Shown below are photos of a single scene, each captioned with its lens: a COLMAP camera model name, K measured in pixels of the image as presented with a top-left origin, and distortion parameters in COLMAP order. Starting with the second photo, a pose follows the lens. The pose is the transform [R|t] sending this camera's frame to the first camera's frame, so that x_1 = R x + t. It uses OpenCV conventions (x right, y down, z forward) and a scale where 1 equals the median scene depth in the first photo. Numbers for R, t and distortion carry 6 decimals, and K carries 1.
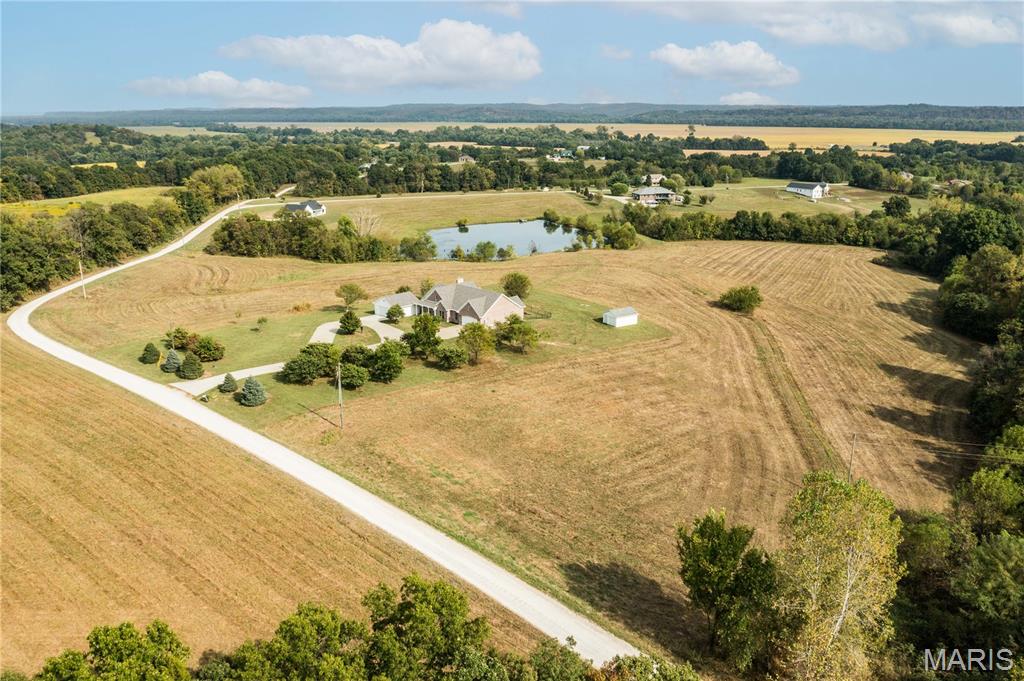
lens RADIAL K [[806.6, 0, 514.9], [0, 806.6, 339.1], [0, 0, 1]] dist [-0.024314, 0.008507]
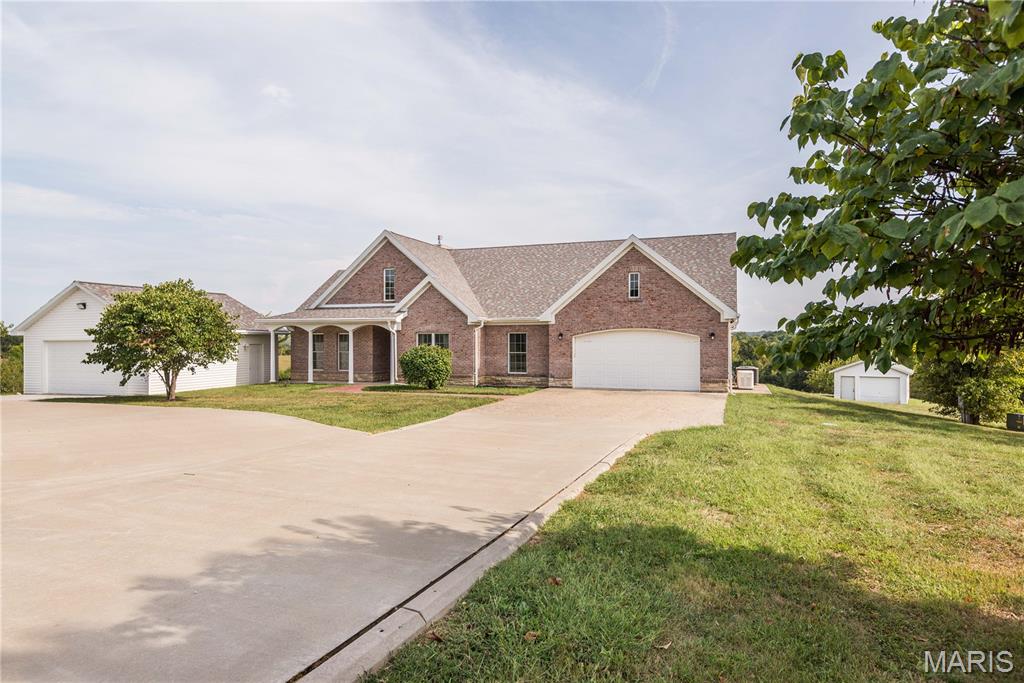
lens RADIAL K [[628.2, 0, 495.9], [0, 628.2, 334.1], [0, 0, 1]] dist [0.003655, -0.001375]
pose [[0.918181, 0.002188, 0.396156, -0.061303], [0.109448, 0.959665, -0.258969, 0.002793], [-0.380743, 0.281139, 0.880906, 0.384444]]
